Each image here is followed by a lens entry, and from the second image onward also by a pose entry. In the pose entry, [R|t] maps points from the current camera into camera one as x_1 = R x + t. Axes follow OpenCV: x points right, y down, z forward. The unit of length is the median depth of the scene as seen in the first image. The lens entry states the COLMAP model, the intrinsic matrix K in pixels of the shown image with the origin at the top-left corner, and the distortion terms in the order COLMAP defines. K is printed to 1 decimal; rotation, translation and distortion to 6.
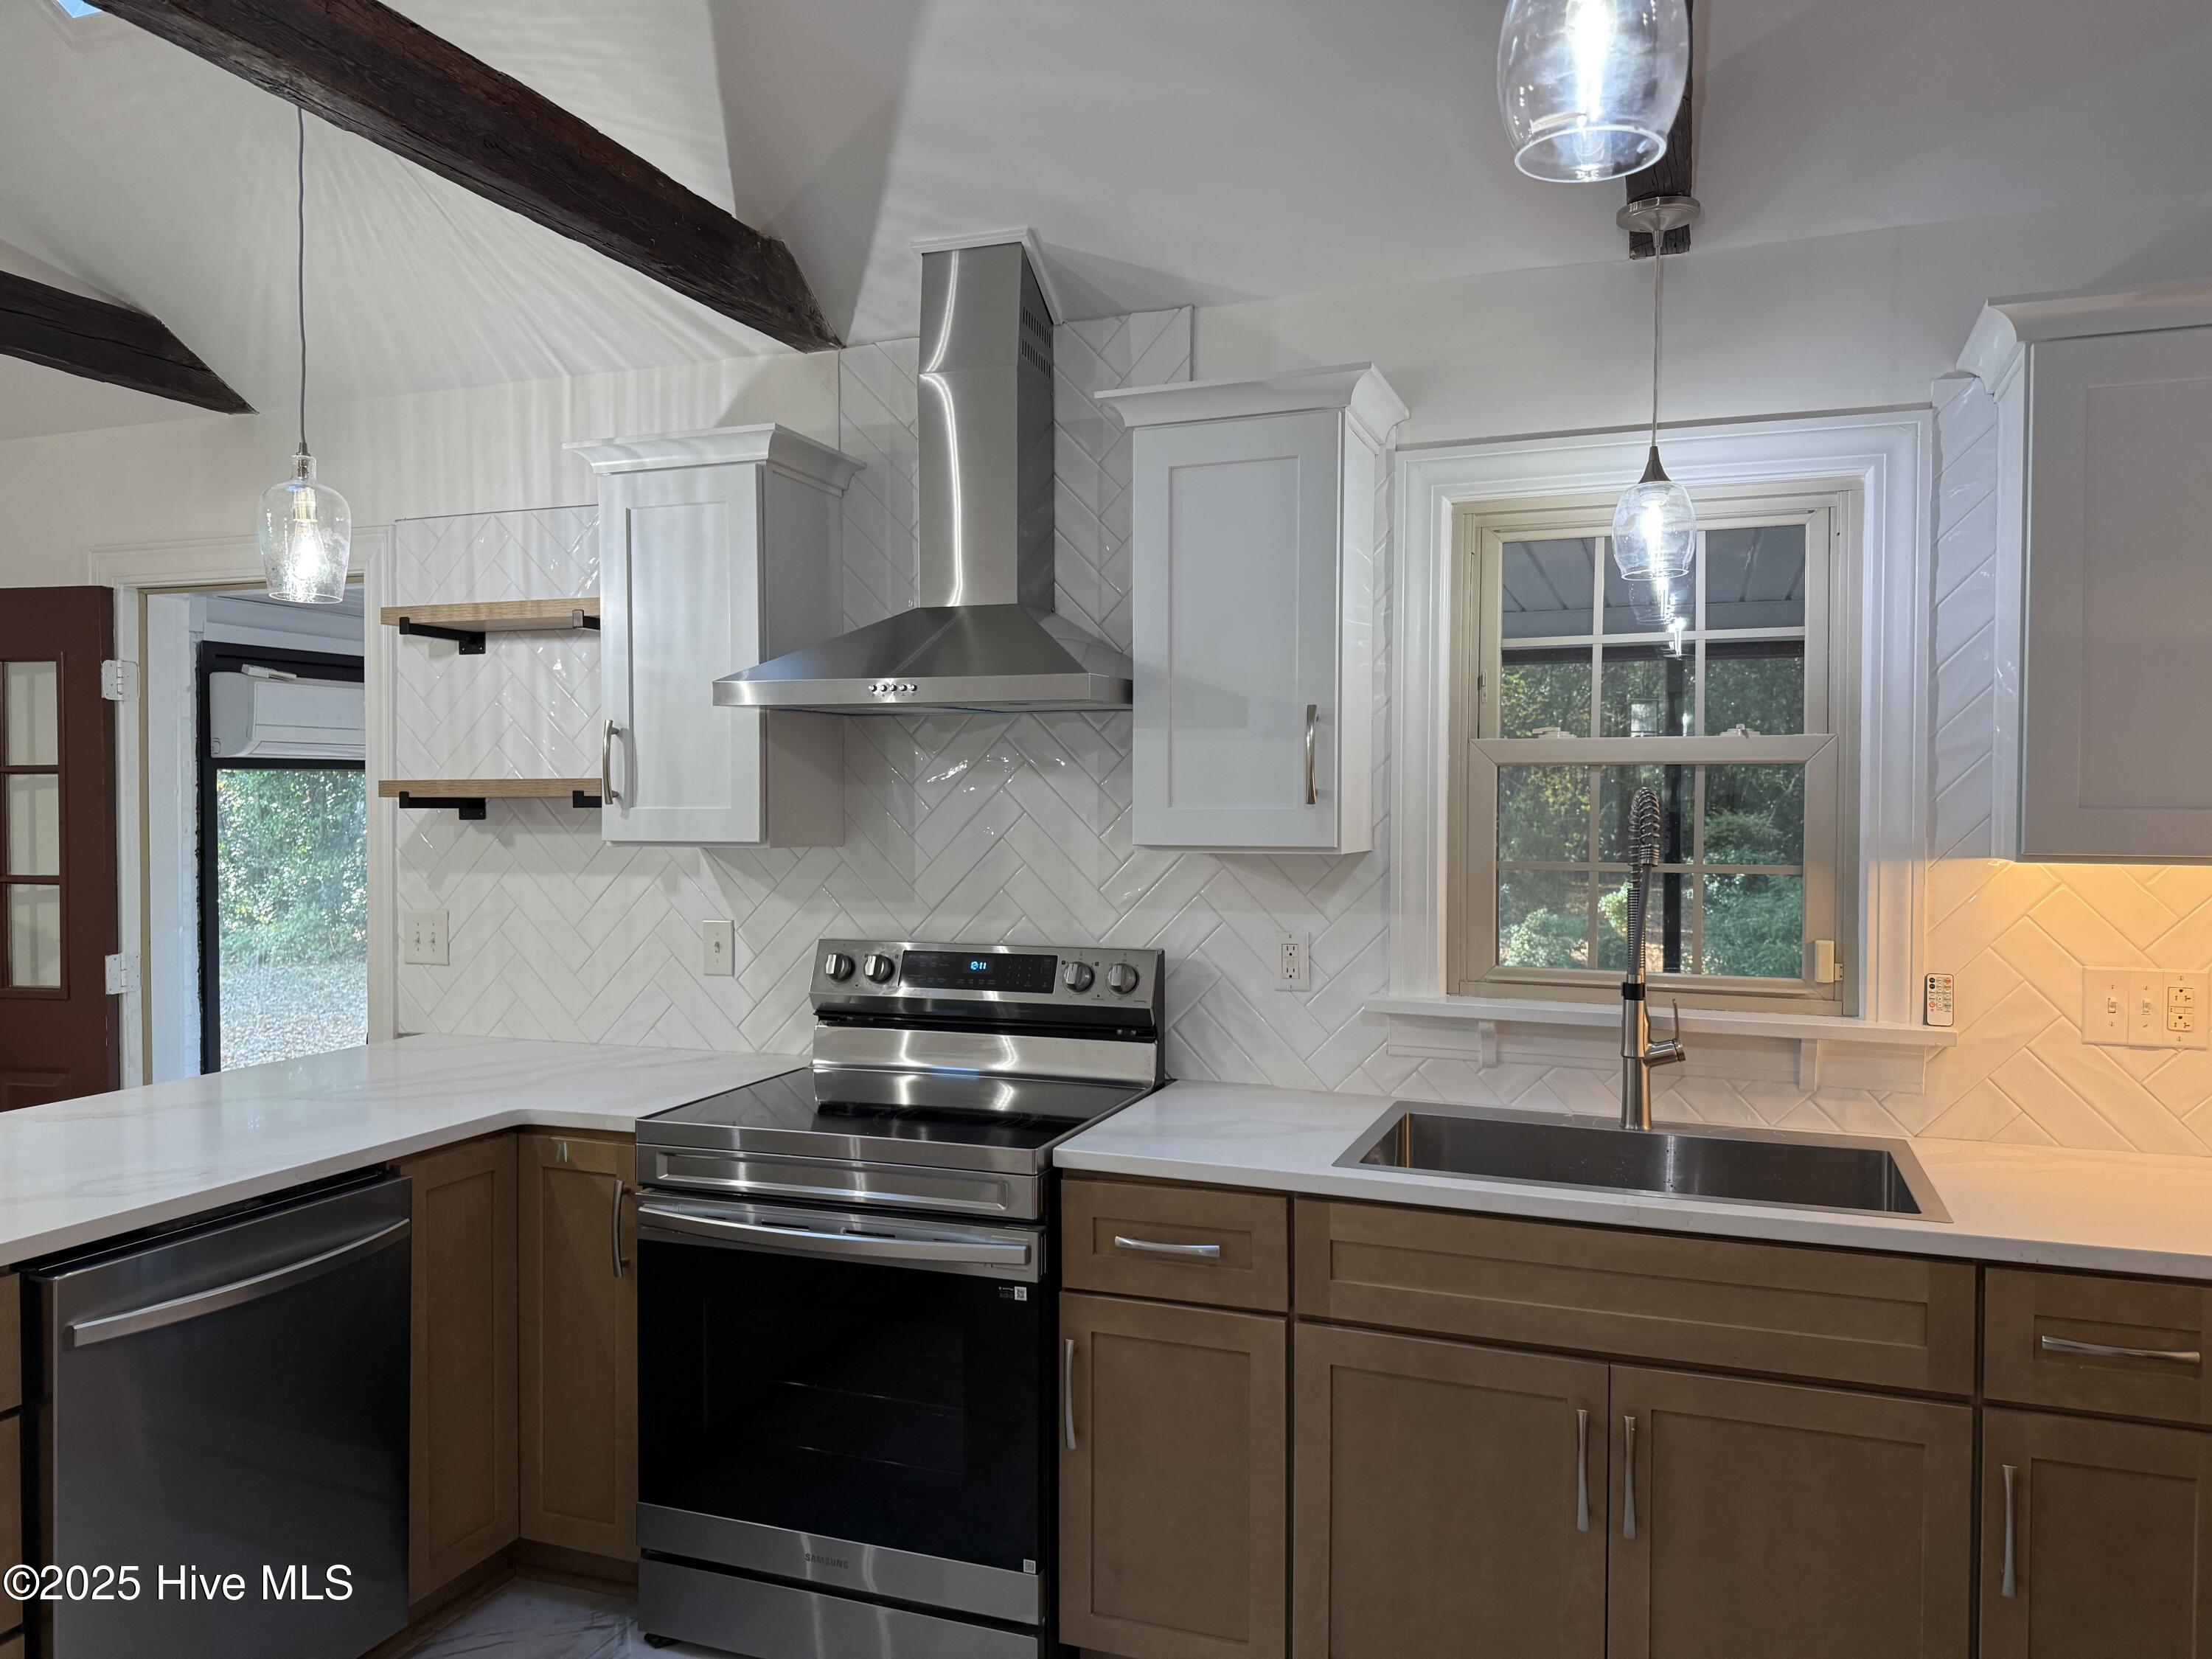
lens RADIAL K [[1559.4, 0, 1110.8], [0, 1559.4, 832.8], [0, 0, 1]] dist [0.118306, -0.166172]
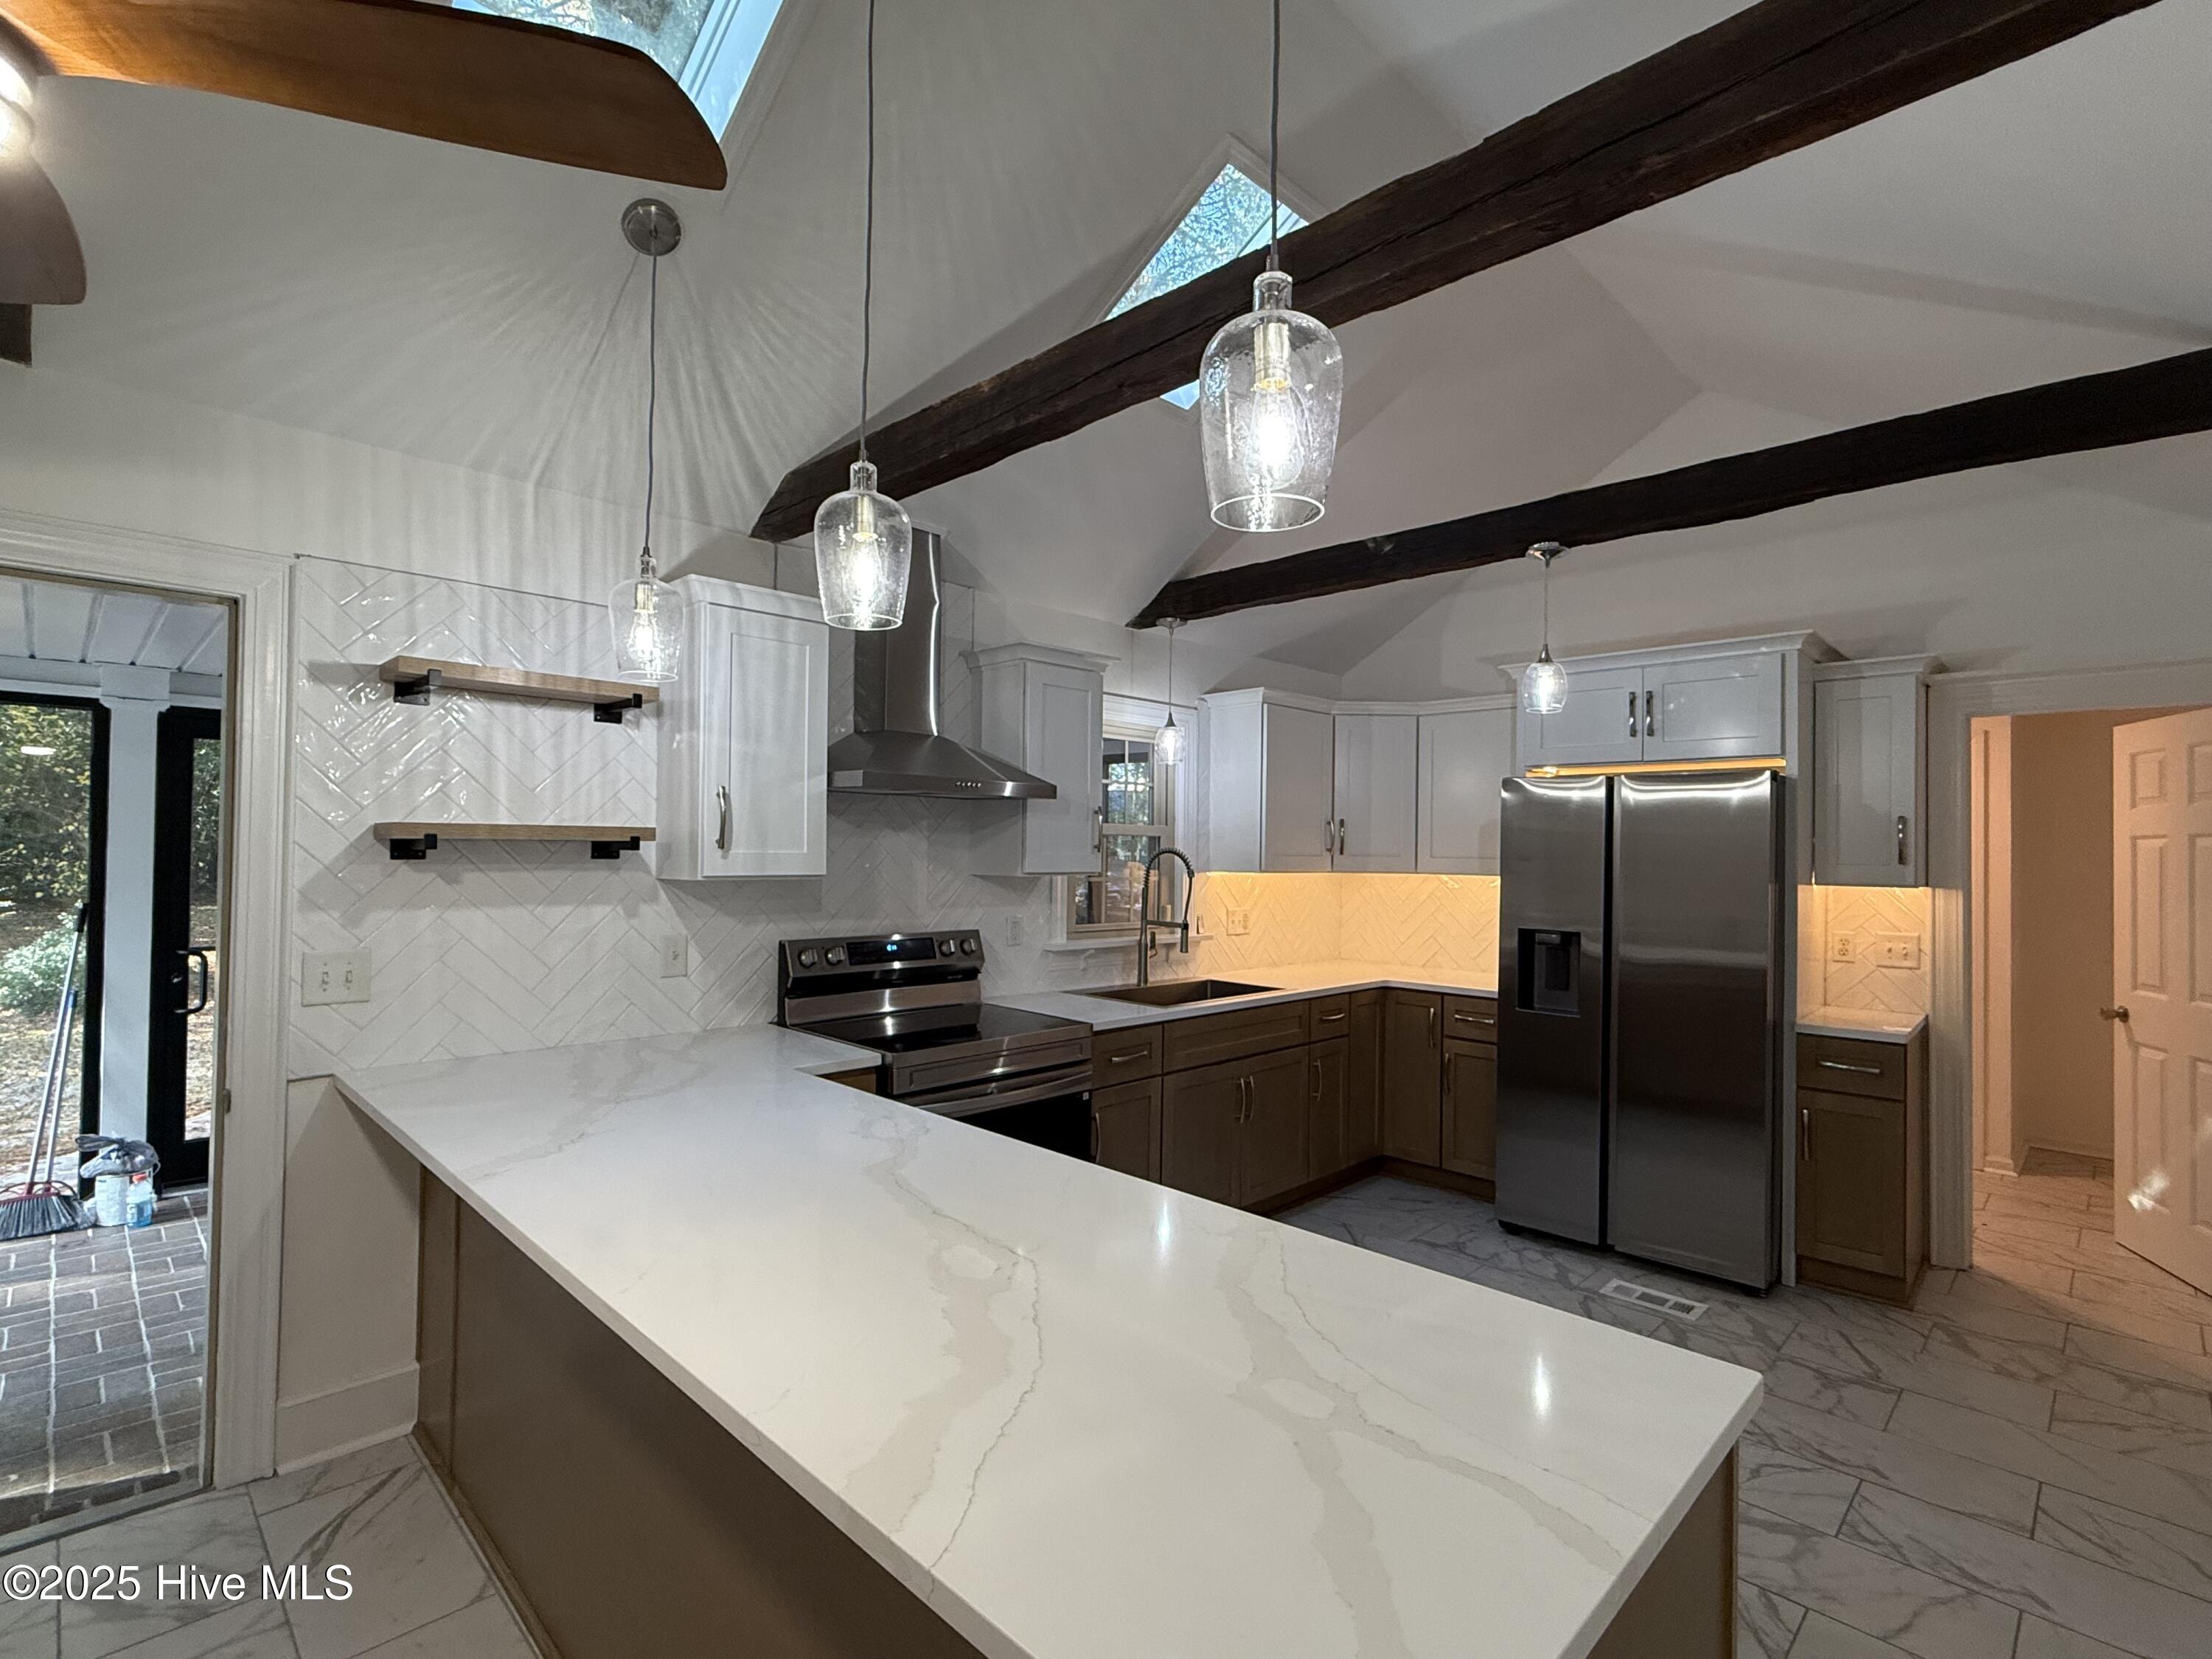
lens RADIAL K [[1045.8, 0, 1108.1], [0, 1045.8, 836.2], [0, 0, 1]] dist [0.000073, 0.000052]
pose [[0.406962, 0.018324, 0.913261, -0.929077], [0.006251, 0.999719, -0.022844, -0.005499], [-0.913424, 0.015006, 0.406733, 0.313095]]
